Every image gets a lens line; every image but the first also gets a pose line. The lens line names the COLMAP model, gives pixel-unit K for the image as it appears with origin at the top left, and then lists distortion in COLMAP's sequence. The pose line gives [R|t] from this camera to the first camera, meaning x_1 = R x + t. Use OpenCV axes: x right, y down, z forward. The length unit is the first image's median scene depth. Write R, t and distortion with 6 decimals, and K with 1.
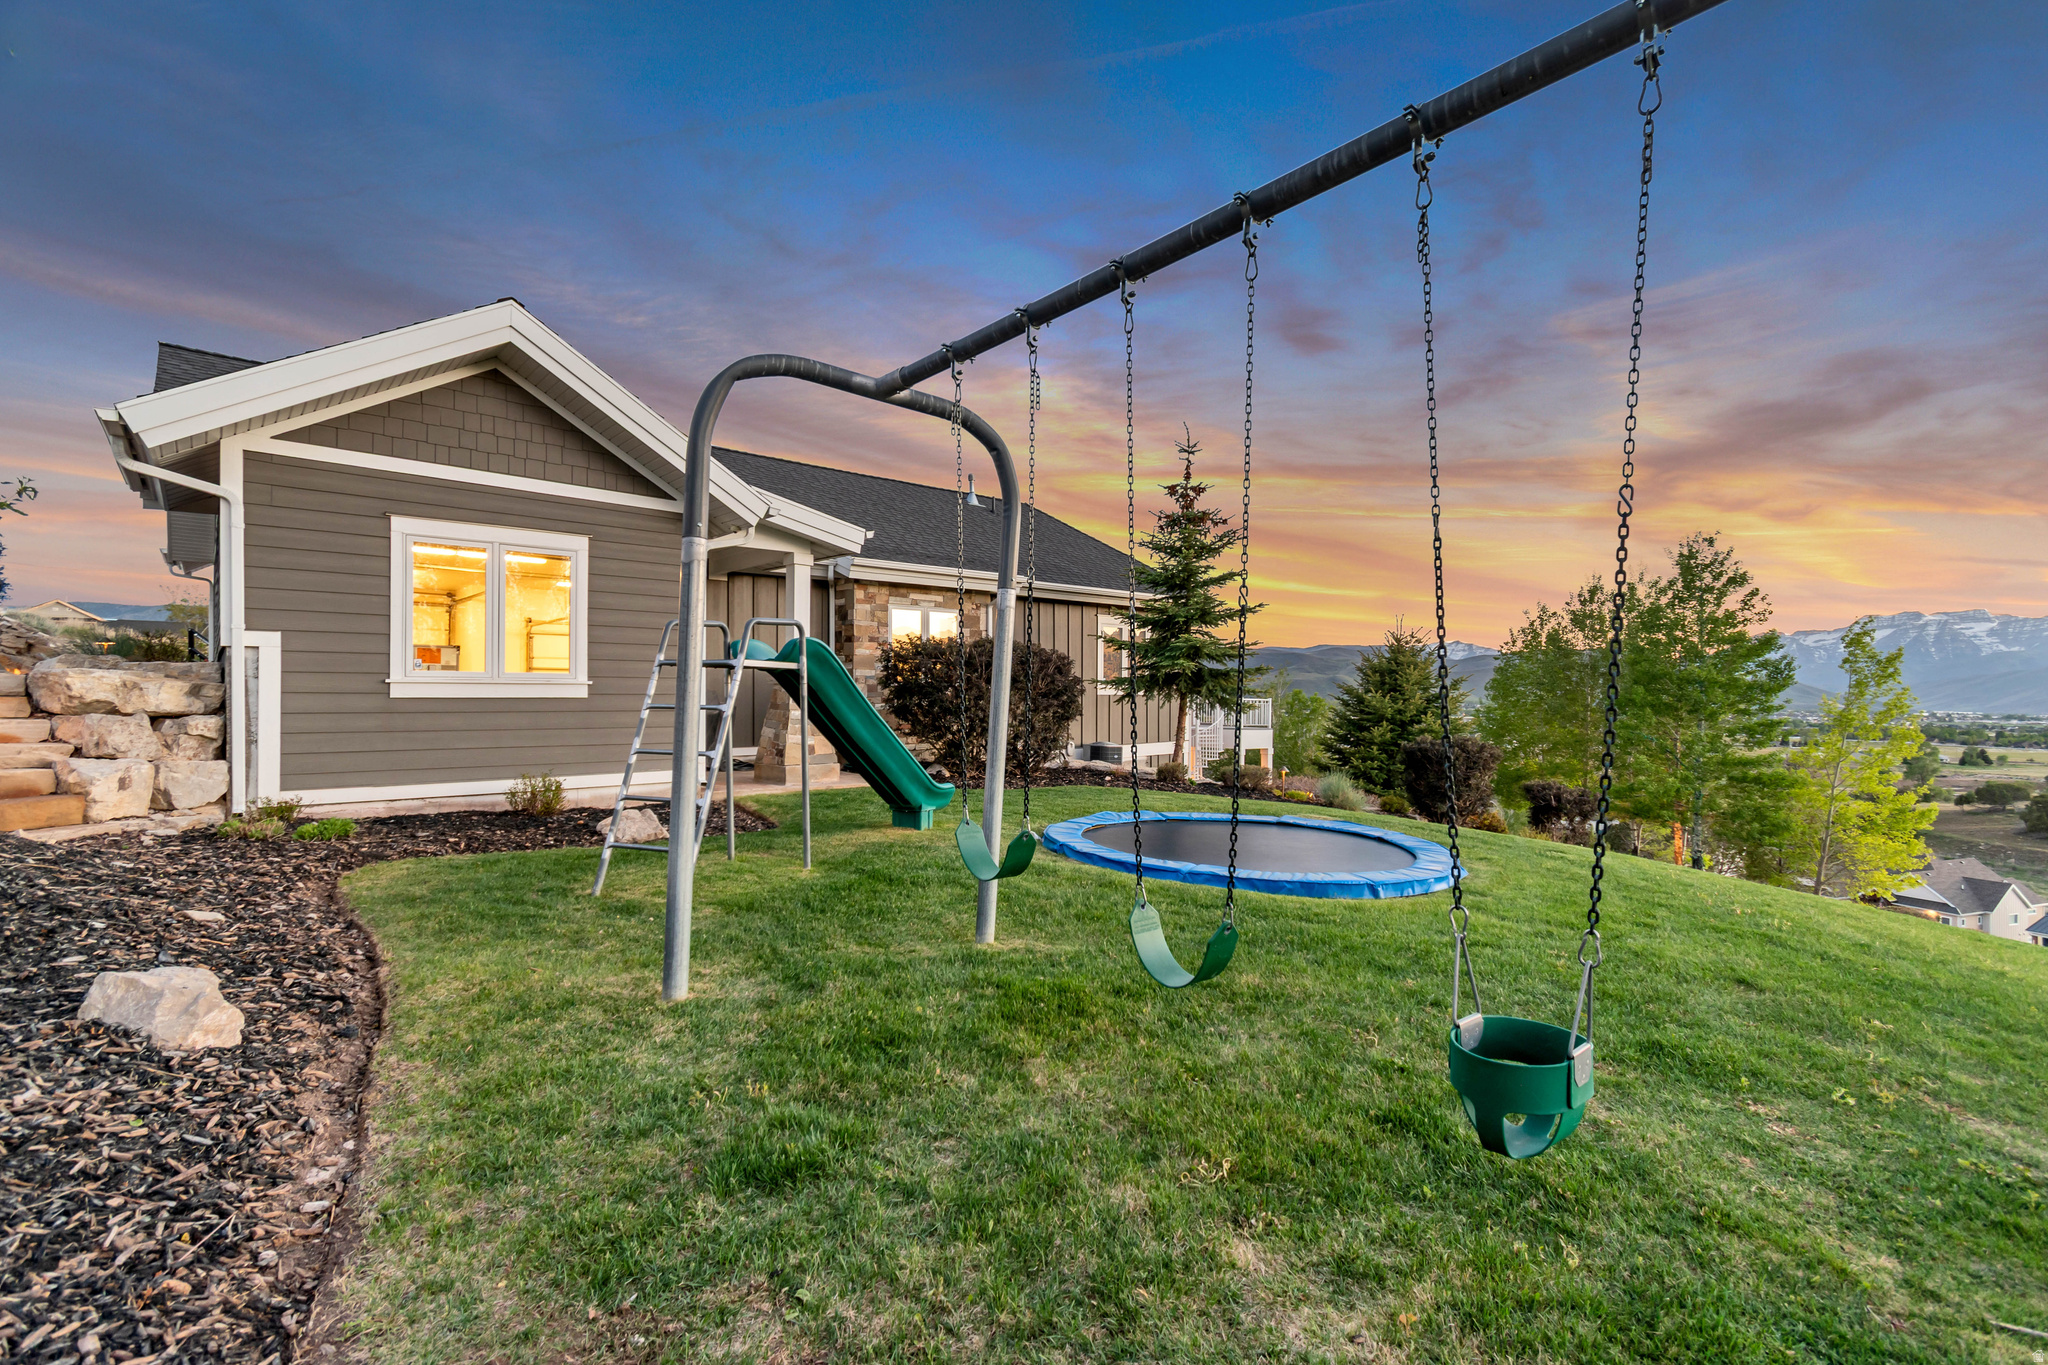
lens RADIAL K [[911.8, 0, 1021.4], [0, 911.8, 691.9], [0, 0, 1]] dist [0.002072, 0.000099]
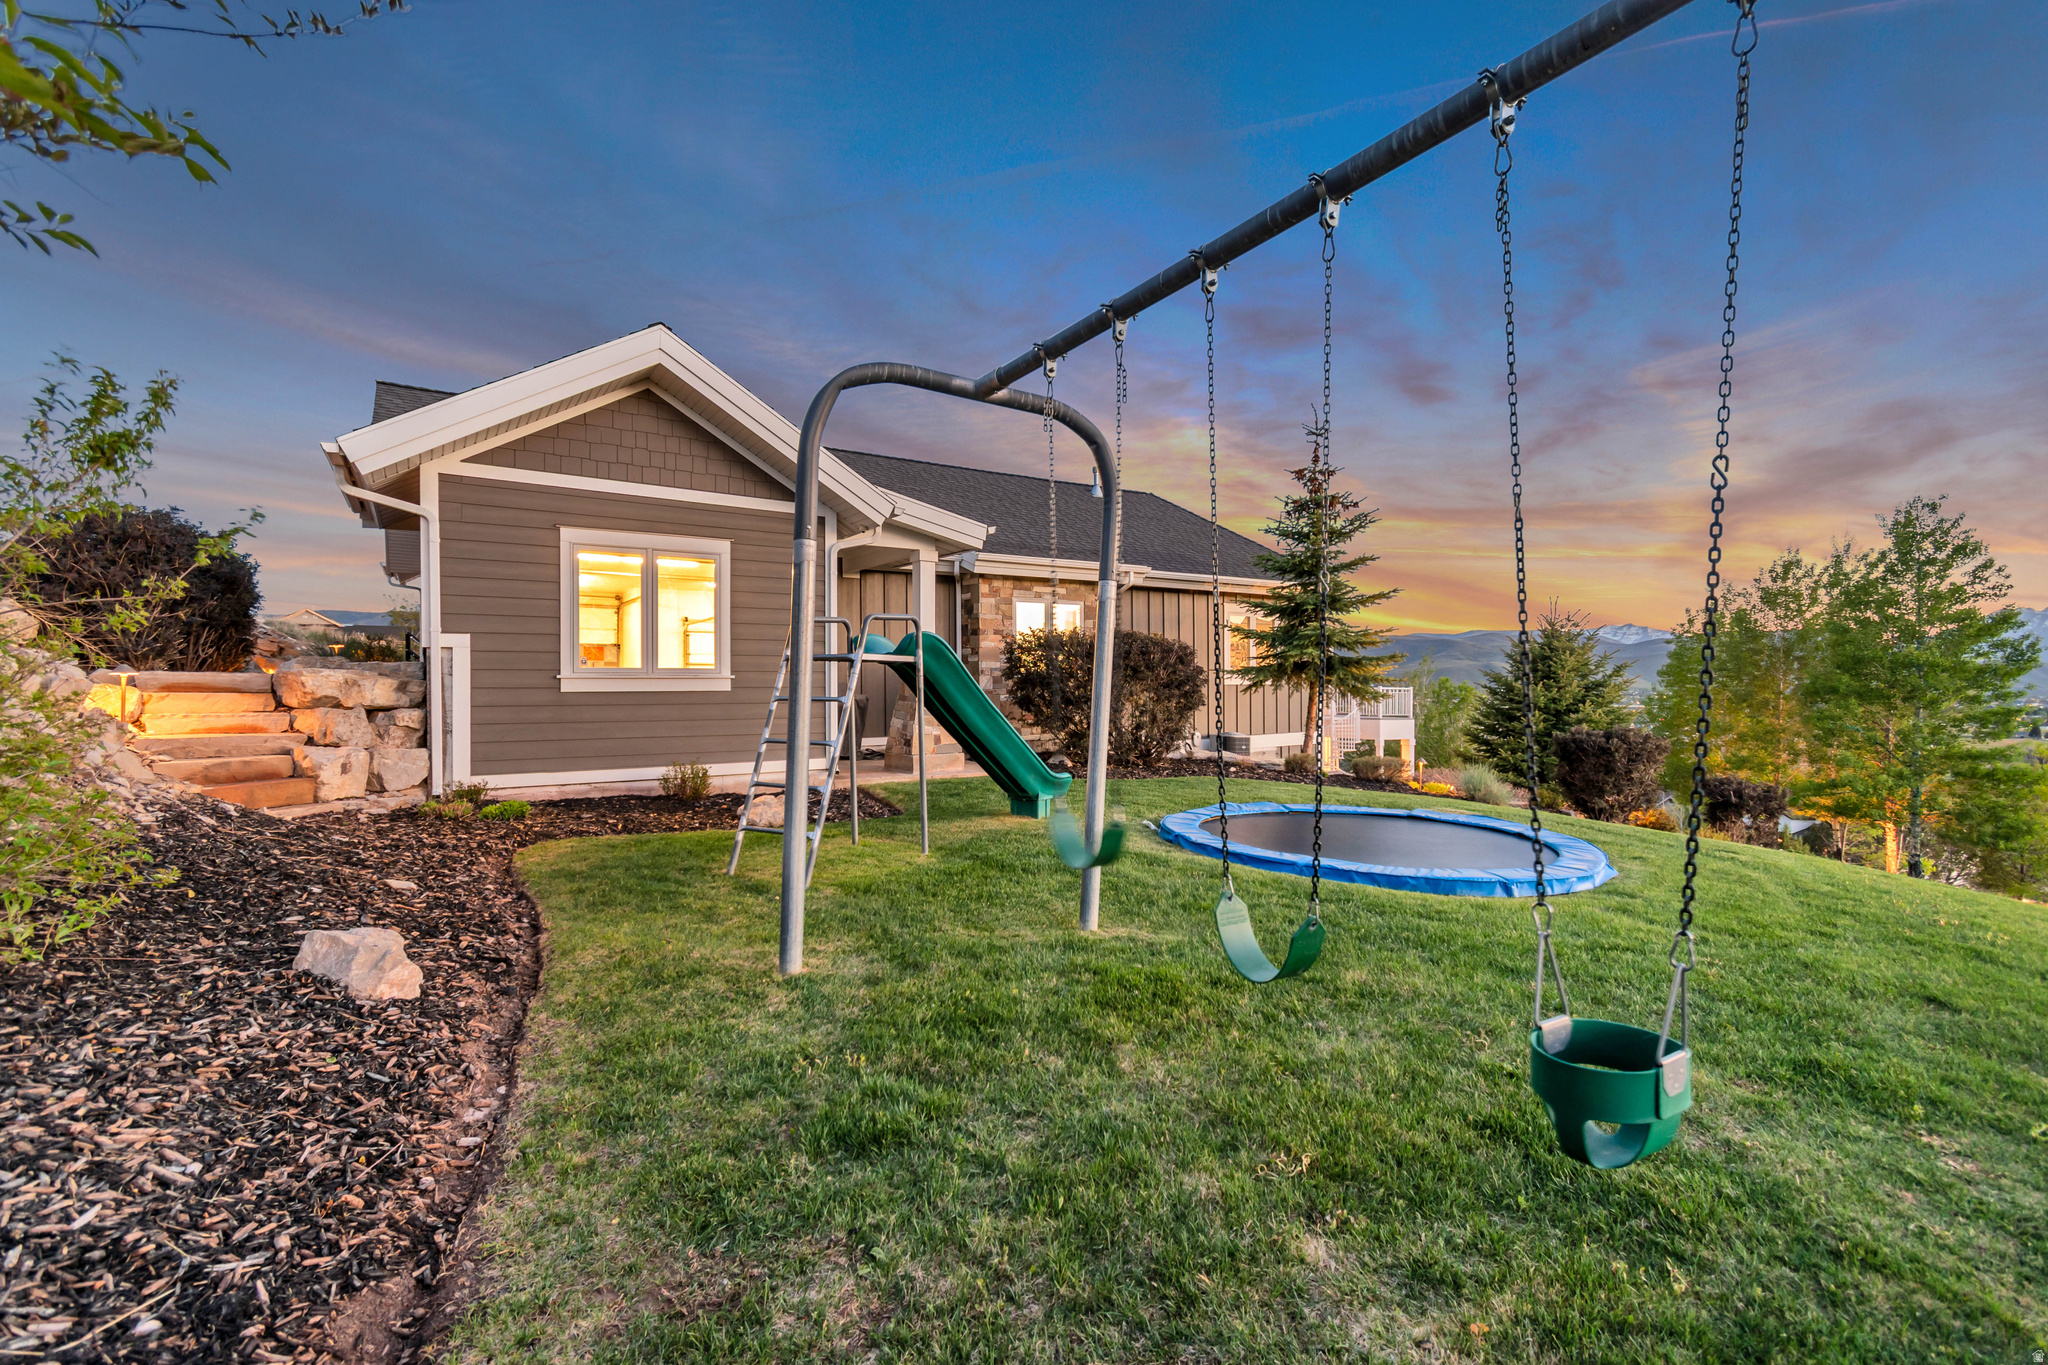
lens RADIAL K [[905.0, 0, 1024.0], [0, 905.0, 682.5], [0, 0, 1]] dist [0.002887, 0.000042]
pose [[0.989759, -0.007671, -0.142542, 0.025361], [0.007622, 0.999971, -0.000886, 0.000208], [0.142545, -0.000210, 0.989788, -0.004948]]
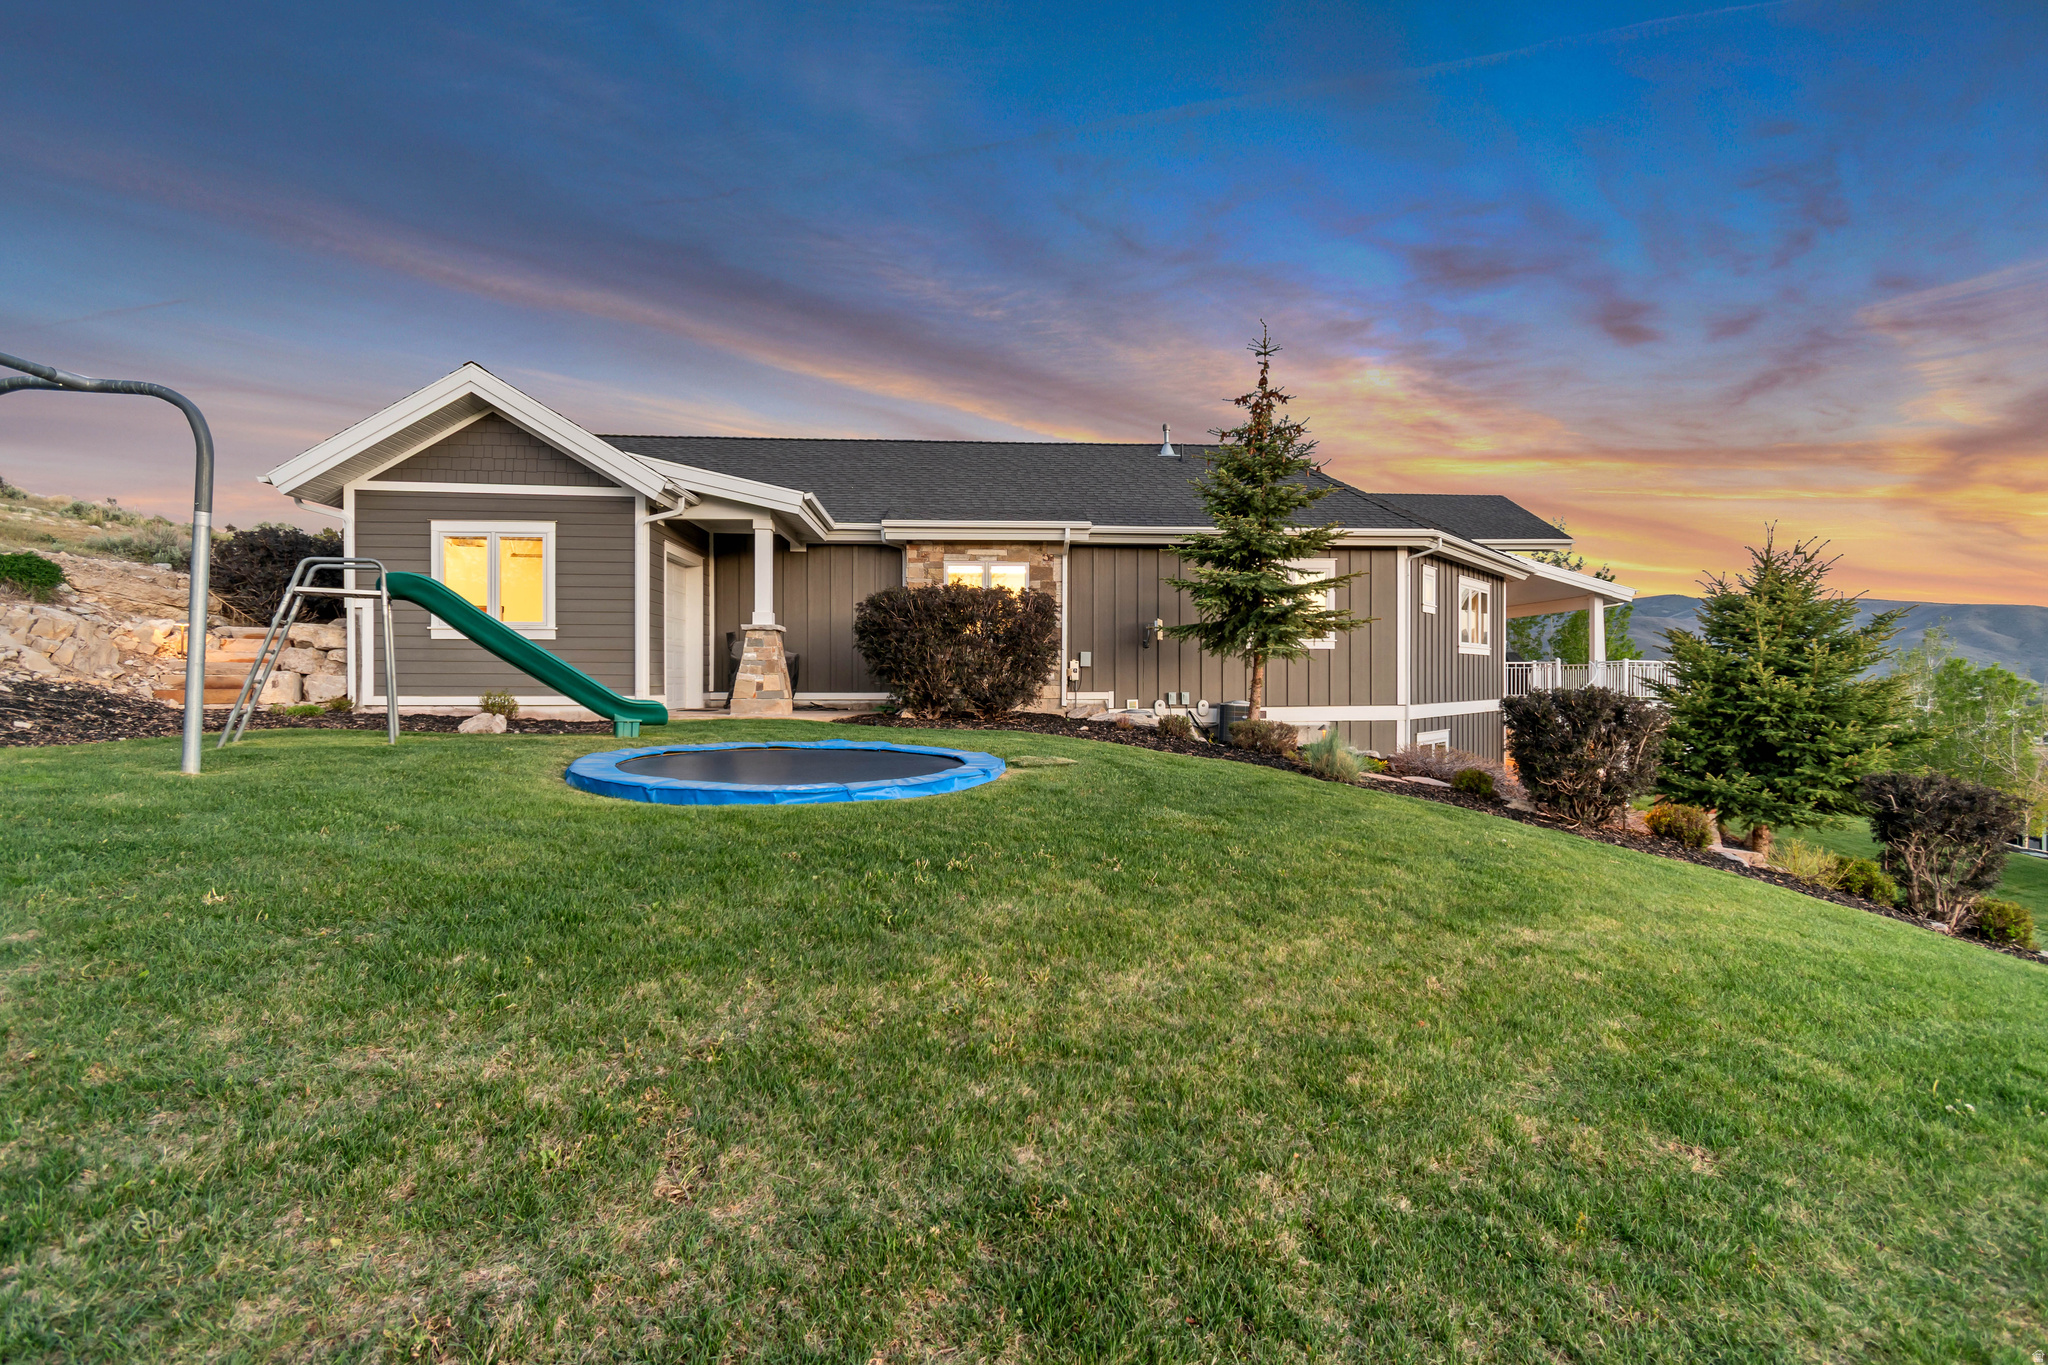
lens RADIAL K [[905.0, 0, 1024.0], [0, 905.0, 682.5], [0, 0, 1]] dist [0.002887, 0.000042]
pose [[0.796993, -0.004635, -0.603971, 1.347543], [0.004459, 0.999988, -0.001791, 0.113070], [0.603972, -0.001266, 0.797004, 0.512716]]
